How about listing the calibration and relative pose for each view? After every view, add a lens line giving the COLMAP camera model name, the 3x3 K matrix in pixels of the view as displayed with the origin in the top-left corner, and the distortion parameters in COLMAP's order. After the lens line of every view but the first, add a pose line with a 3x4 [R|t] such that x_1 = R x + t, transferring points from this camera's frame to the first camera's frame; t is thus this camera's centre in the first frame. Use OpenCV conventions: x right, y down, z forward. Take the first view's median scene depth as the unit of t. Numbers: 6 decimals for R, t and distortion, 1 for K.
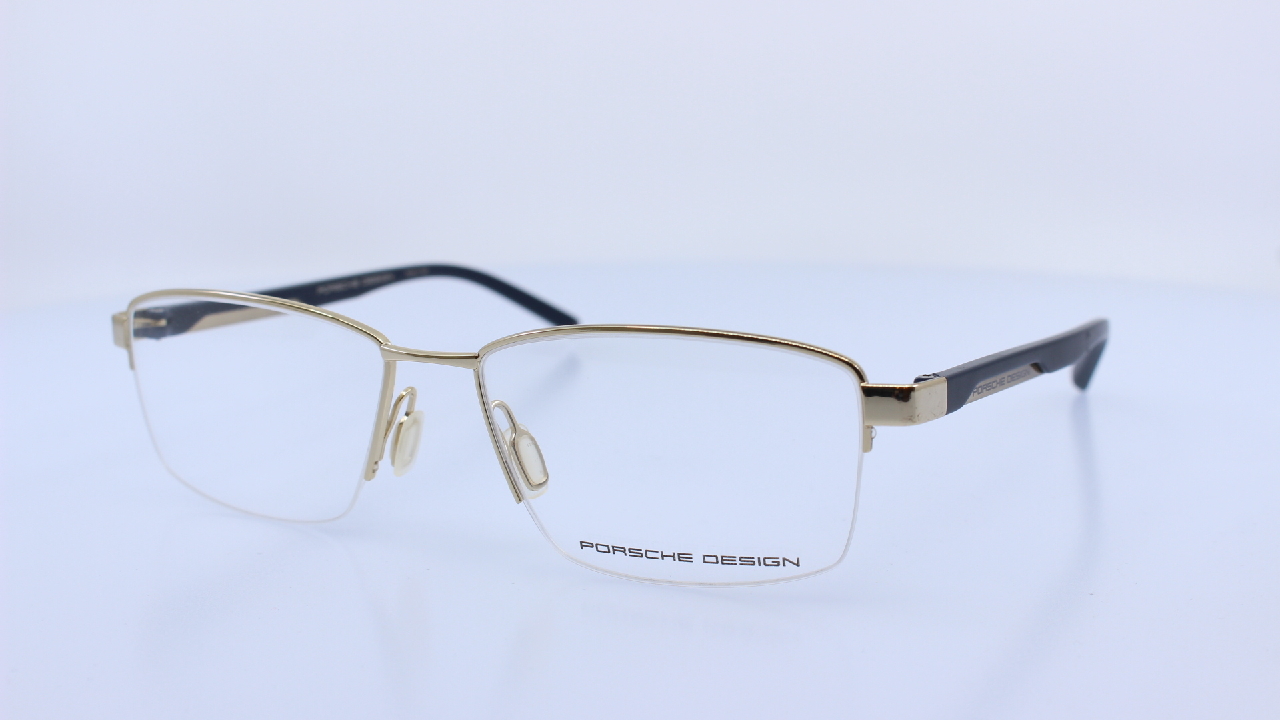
lens RADIAL K [[1674.6, 0, 651.6], [0, 1674.6, 362.2], [0, 0, 1]] dist [-0.120662, 0.000000]
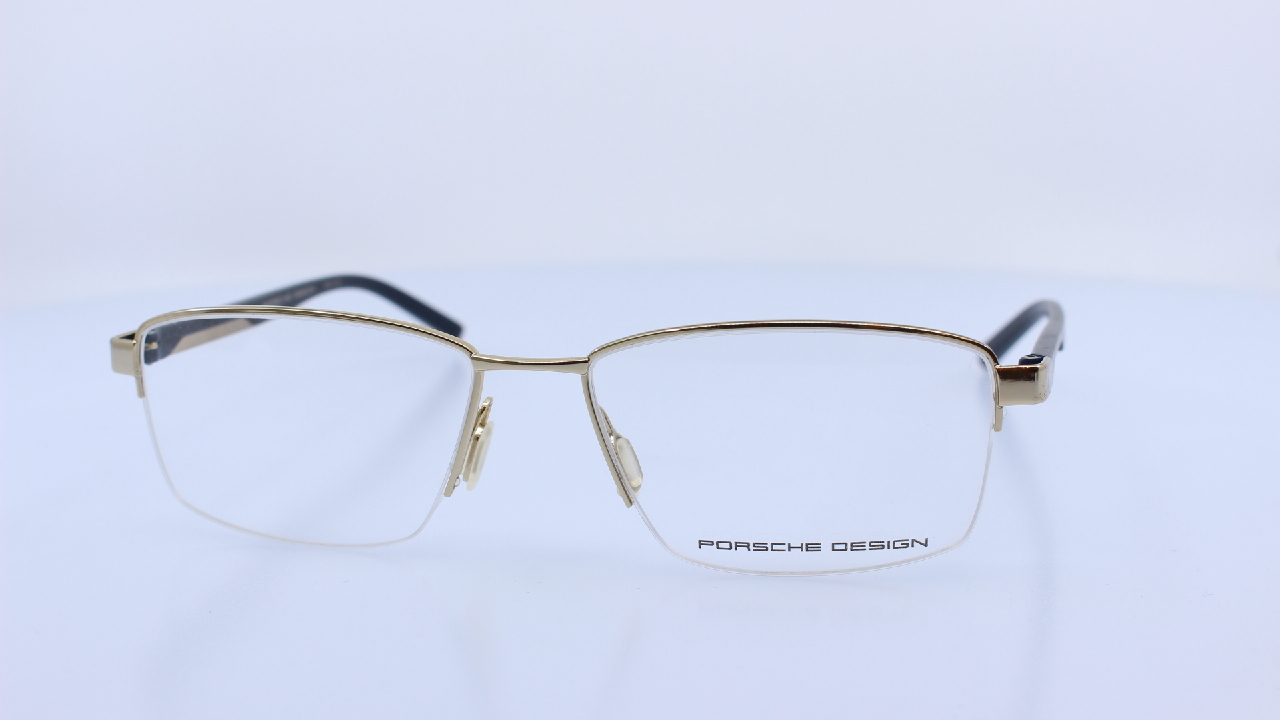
lens RADIAL K [[1674.6, 0, 628.9], [0, 1674.6, 358.9], [0, 0, 1]] dist [-0.120662, 0.000000]
pose [[0.970046, -0.057761, 0.235954, -0.320668], [0.055442, 0.998326, 0.016456, -0.020501], [-0.236509, -0.002881, 0.971625, 0.039493]]
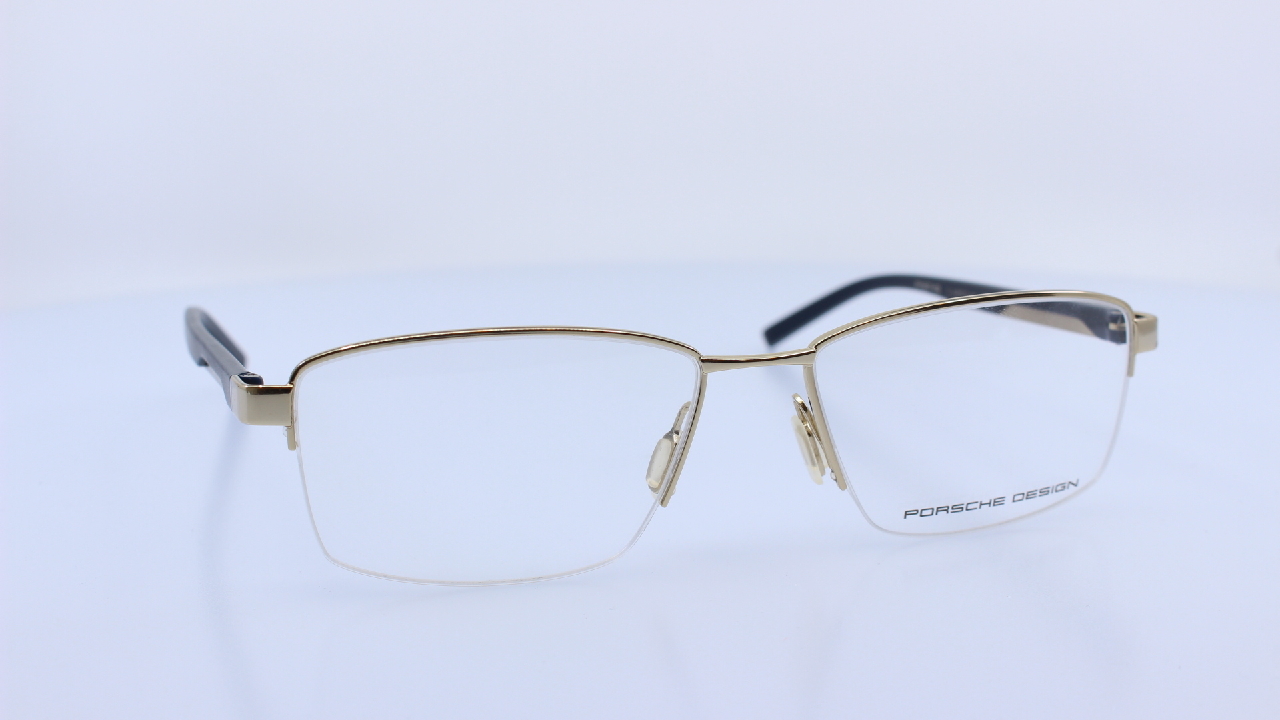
lens RADIAL K [[1674.6, 0, 639.6], [0, 1674.6, 352.7], [0, 0, 1]] dist [-0.120662, 0.000000]
pose [[0.722691, -0.141325, 0.676569, -0.884118], [0.141961, 0.988353, 0.054813, -0.075278], [-0.676436, 0.056434, 0.734336, 0.341922]]
